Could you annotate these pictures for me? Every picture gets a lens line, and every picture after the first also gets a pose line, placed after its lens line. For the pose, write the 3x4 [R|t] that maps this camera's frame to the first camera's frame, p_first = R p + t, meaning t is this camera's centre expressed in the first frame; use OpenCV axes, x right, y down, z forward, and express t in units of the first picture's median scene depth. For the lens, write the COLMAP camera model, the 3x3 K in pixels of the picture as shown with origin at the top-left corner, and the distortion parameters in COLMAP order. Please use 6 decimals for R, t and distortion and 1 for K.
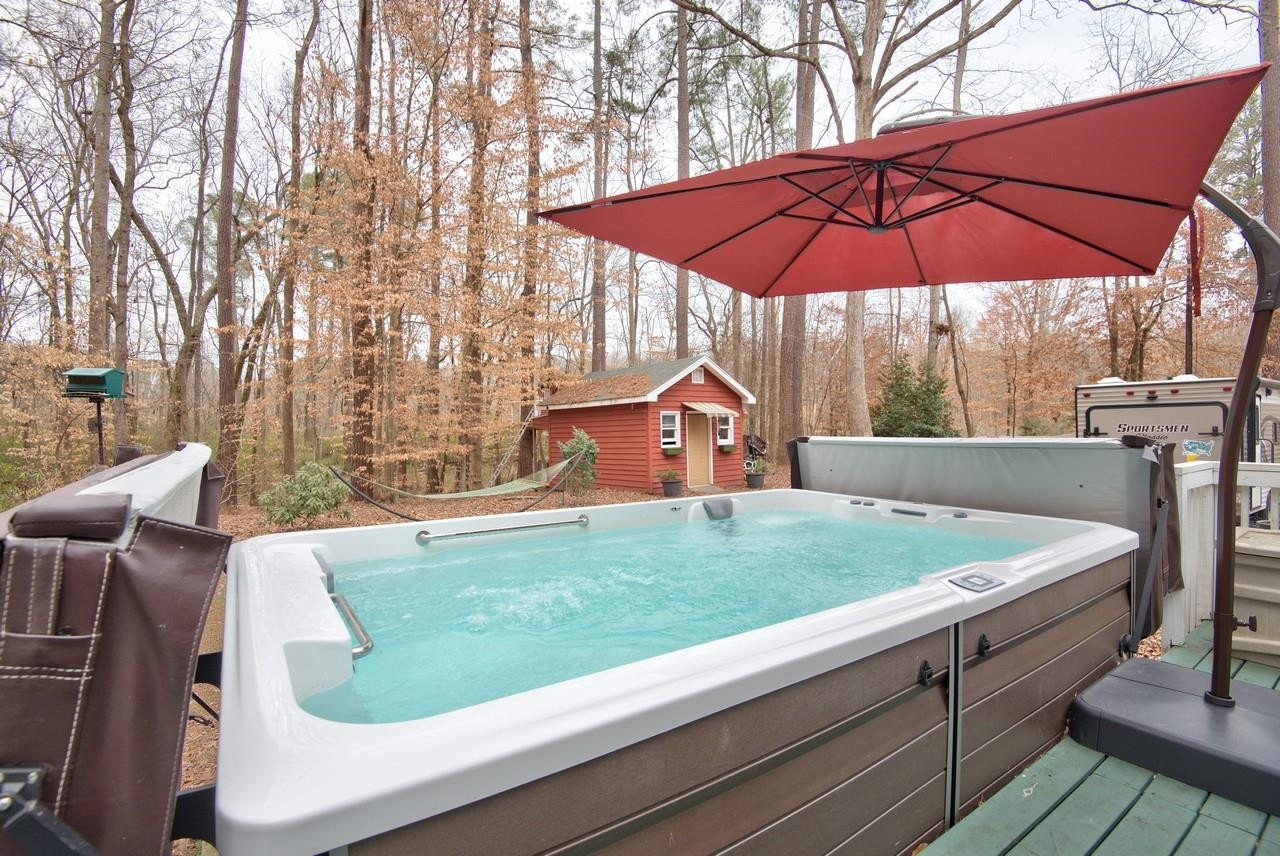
lens RADIAL K [[588.3, 0, 636.7], [0, 588.3, 429.5], [0, 0, 1]] dist [-0.036833, -0.004993]
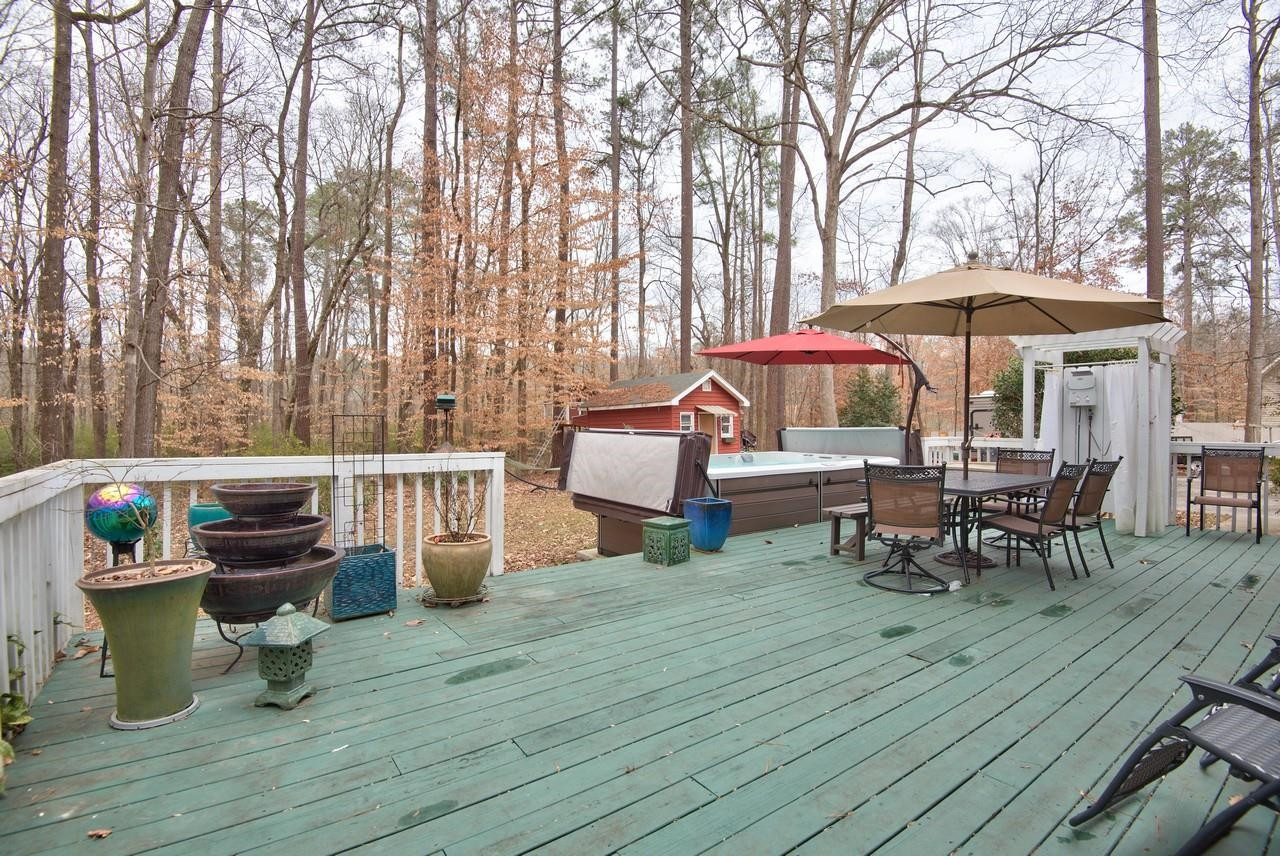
lens RADIAL K [[588.3, 0, 638.6], [0, 588.3, 421.3], [0, 0, 1]] dist [-0.036833, -0.004993]
pose [[0.999560, 0.003282, 0.029493, -0.080352], [-0.003054, 0.999965, -0.007792, 0.000625], [-0.029518, 0.007698, 0.999535, -0.292609]]
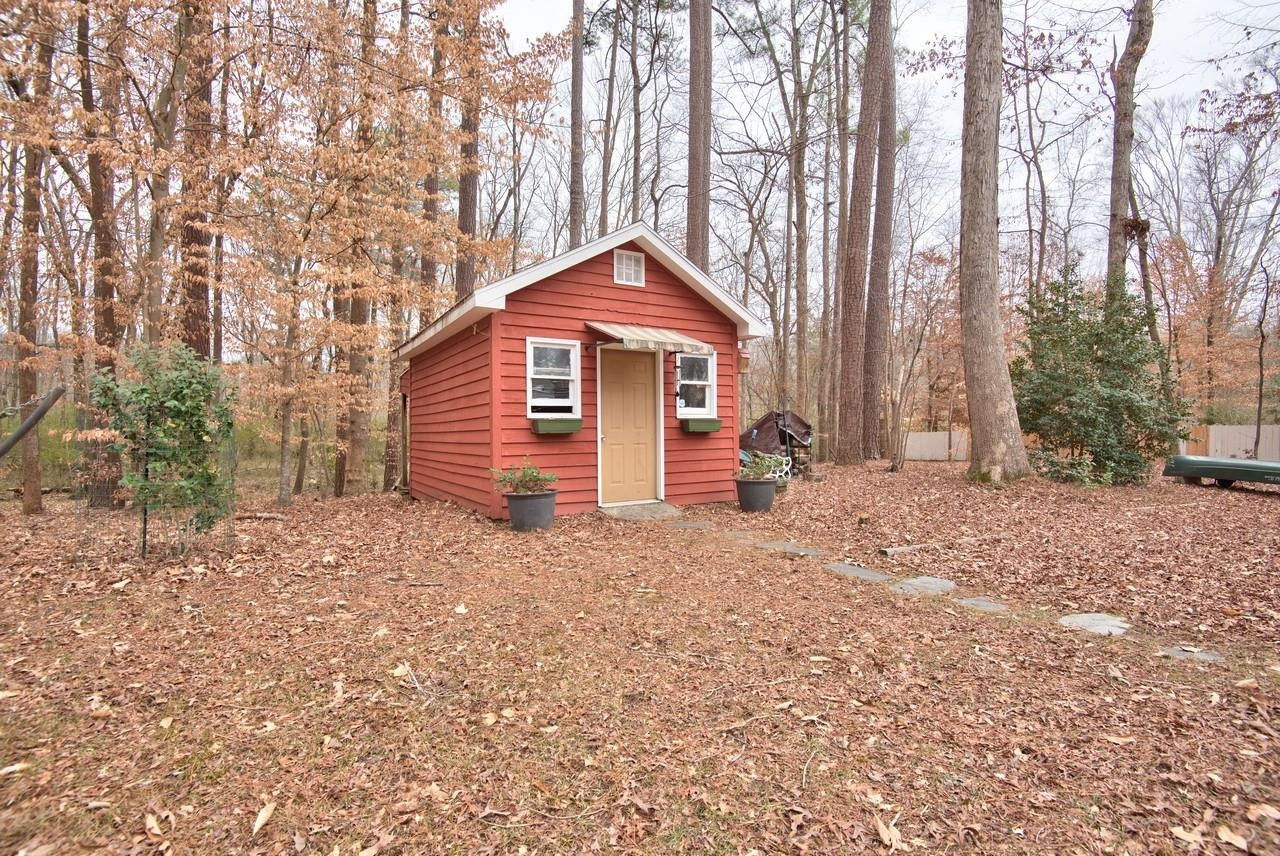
lens RADIAL K [[588.3, 0, 634.2], [0, 588.3, 428.1], [0, 0, 1]] dist [-0.036833, -0.004993]
pose [[0.988896, 0.013102, -0.148029, 0.160403], [-0.012975, 0.999914, 0.001821, 0.031408], [0.148041, 0.000120, 0.988981, 0.479166]]
